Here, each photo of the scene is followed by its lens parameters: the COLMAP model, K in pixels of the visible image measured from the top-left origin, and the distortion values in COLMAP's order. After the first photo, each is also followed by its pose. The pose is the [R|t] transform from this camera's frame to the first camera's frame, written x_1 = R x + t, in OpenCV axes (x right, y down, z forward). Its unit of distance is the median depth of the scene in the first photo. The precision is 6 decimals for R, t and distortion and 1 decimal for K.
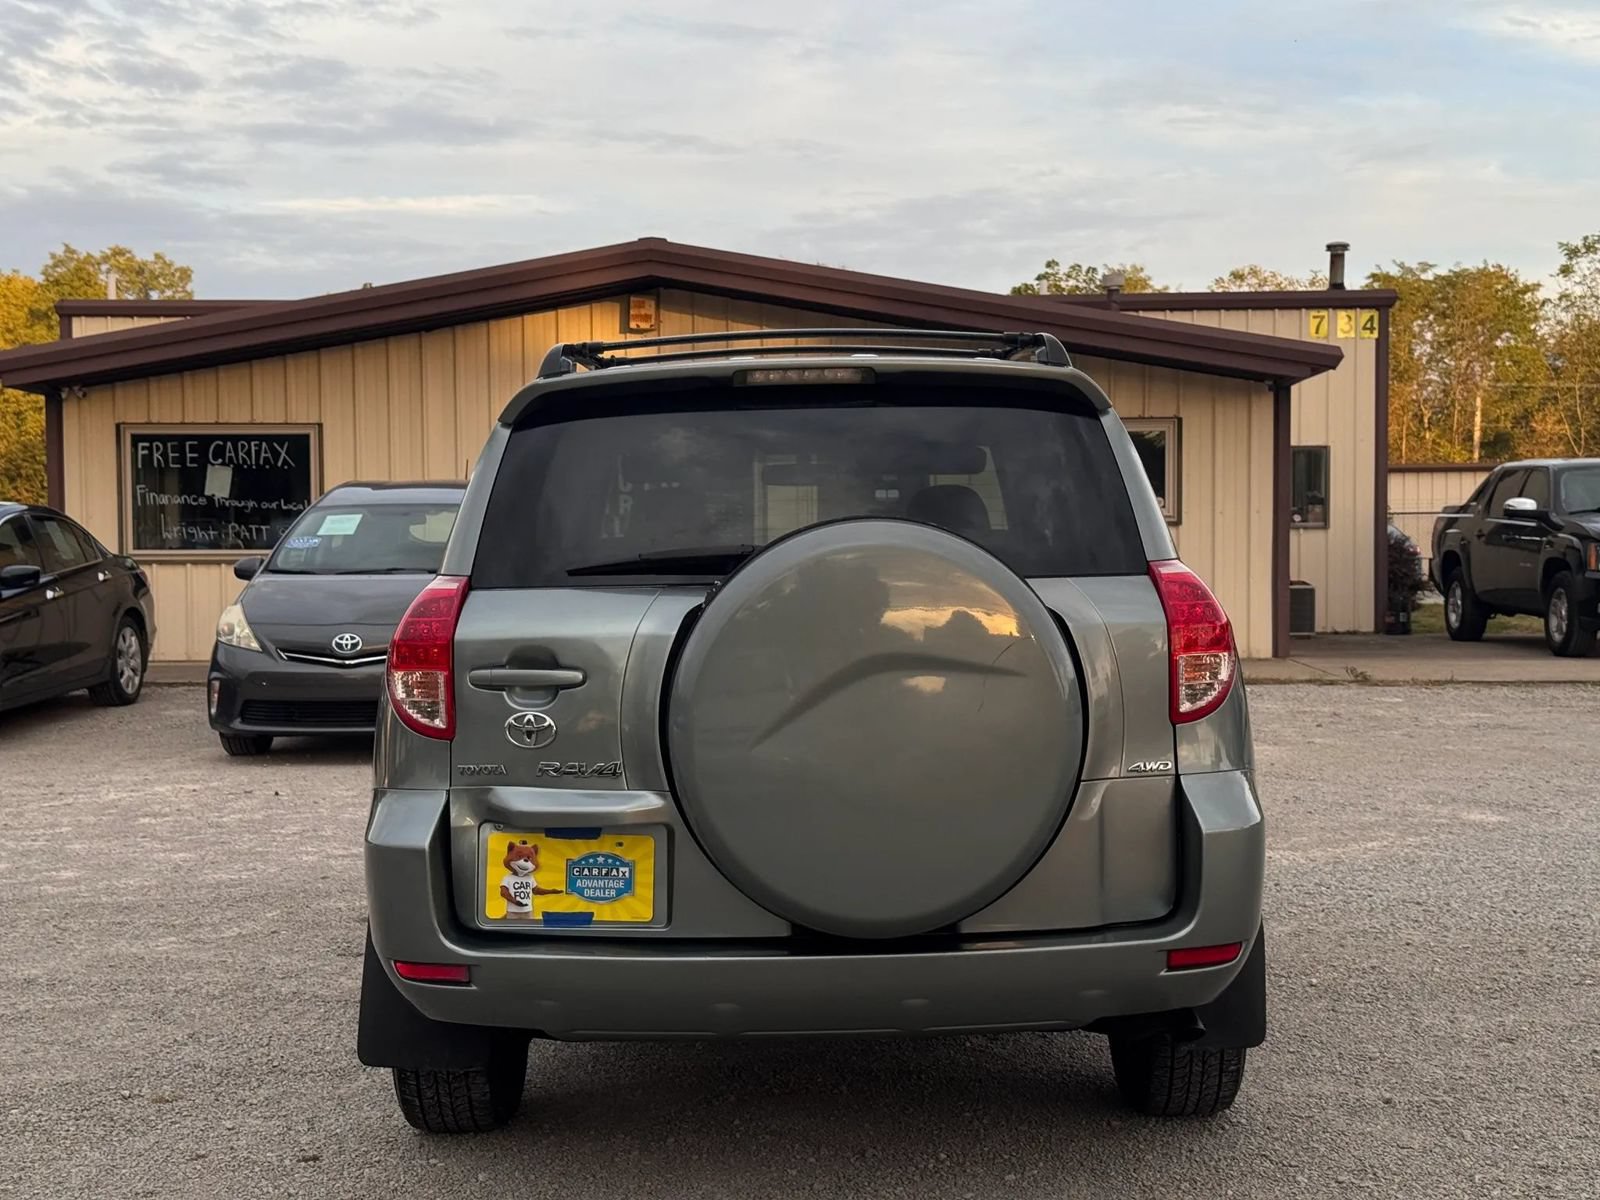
lens RADIAL K [[2209.4, 0, 800.0], [0, 2209.4, 600.0], [0, 0, 1]] dist [0.232615, -0.562113]
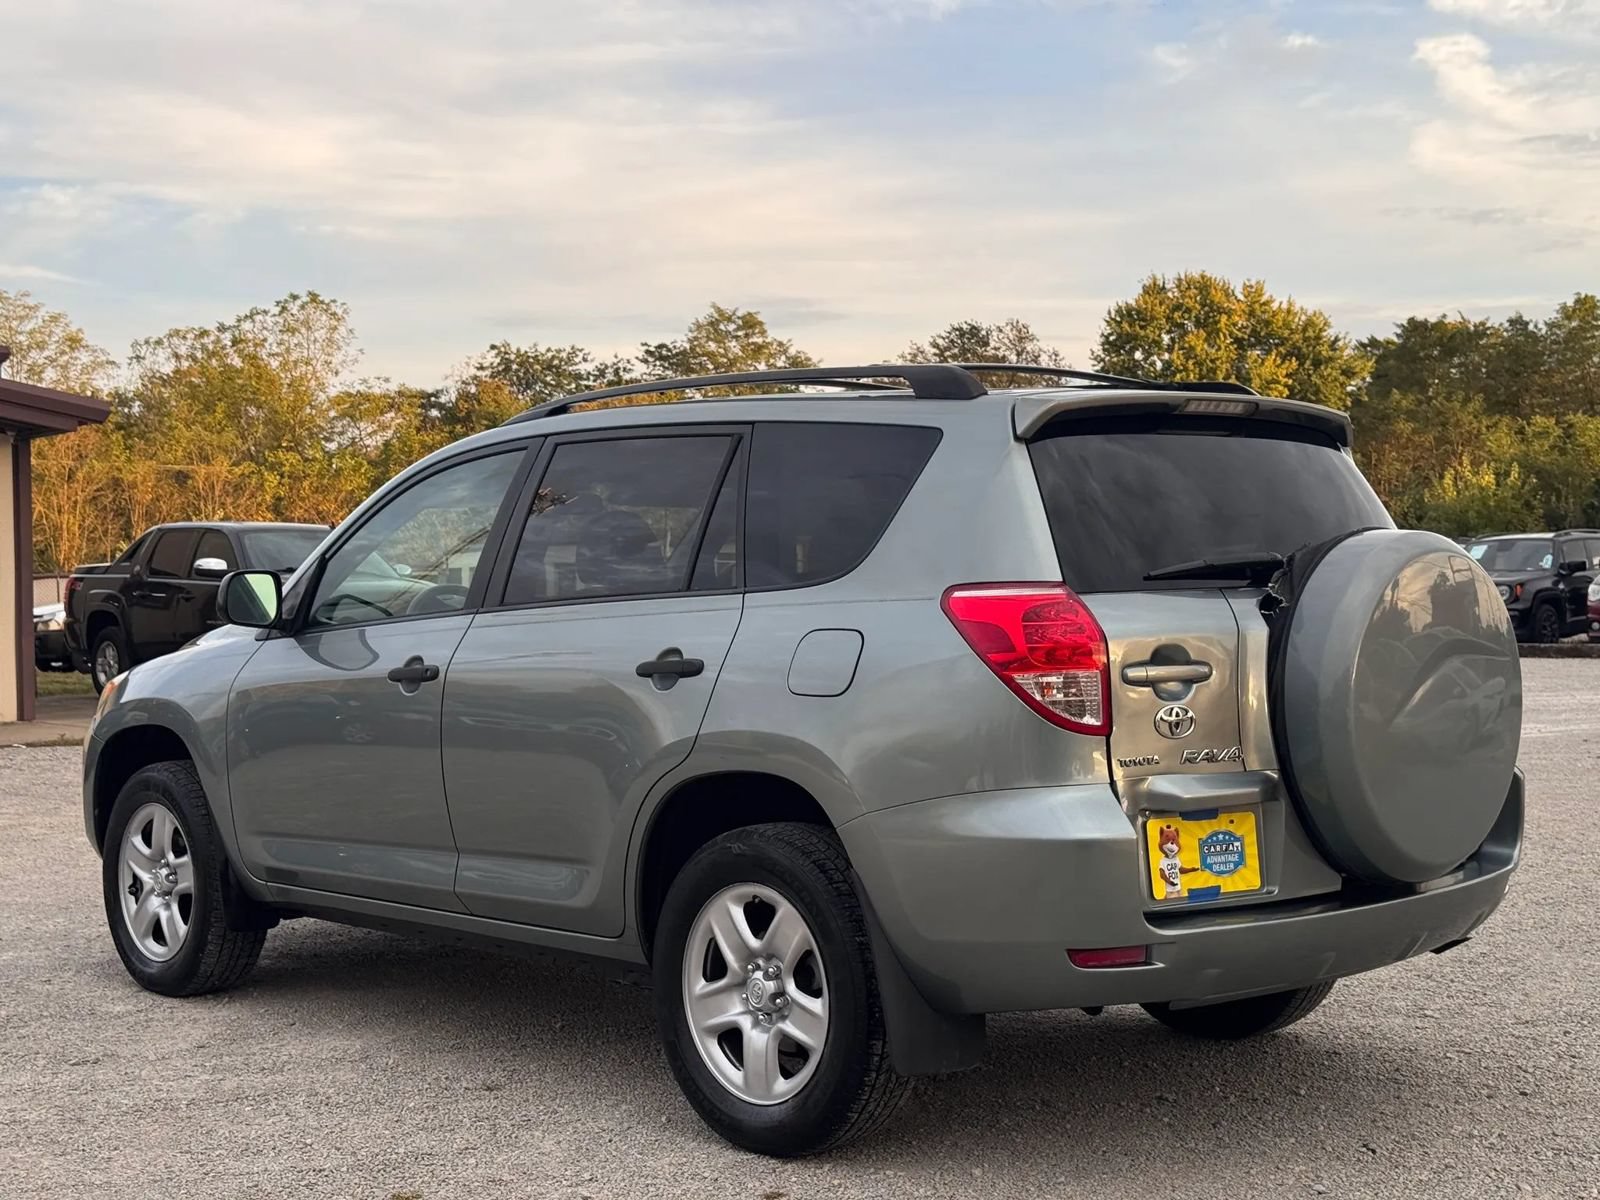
lens RADIAL K [[2165.3, 0, 800.0], [0, 2165.3, 600.0], [0, 0, 1]] dist [0.201006, 0.062891]
pose [[0.731245, -0.006955, 0.682079, -0.977985], [0.028760, 0.999373, -0.020643, 0.015861], [-0.681508, 0.034712, 0.730987, 0.344152]]
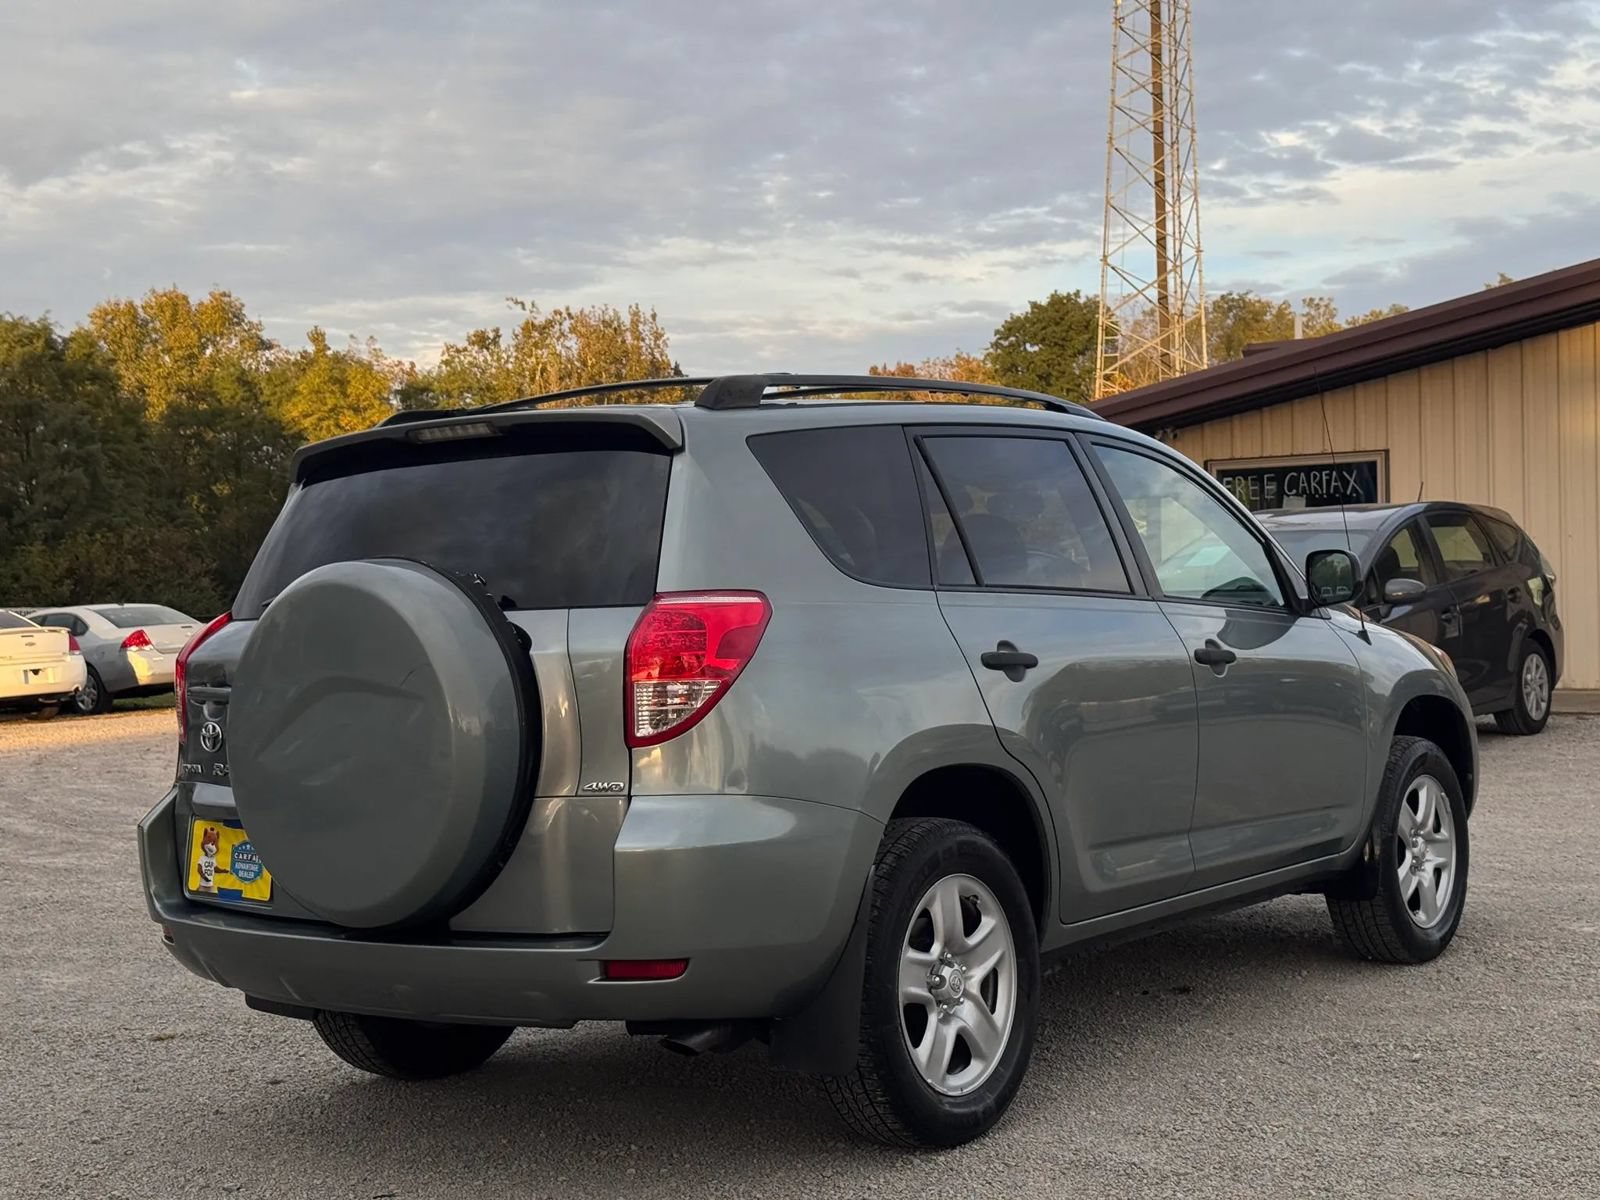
lens RADIAL K [[2209.4, 0, 800.0], [0, 2209.4, 600.0], [0, 0, 1]] dist [0.232615, -0.562113]
pose [[0.802926, -0.007900, -0.596026, 0.869019], [0.001072, 0.999930, -0.011810, -0.001779], [0.596078, 0.008843, 0.802878, 0.204201]]
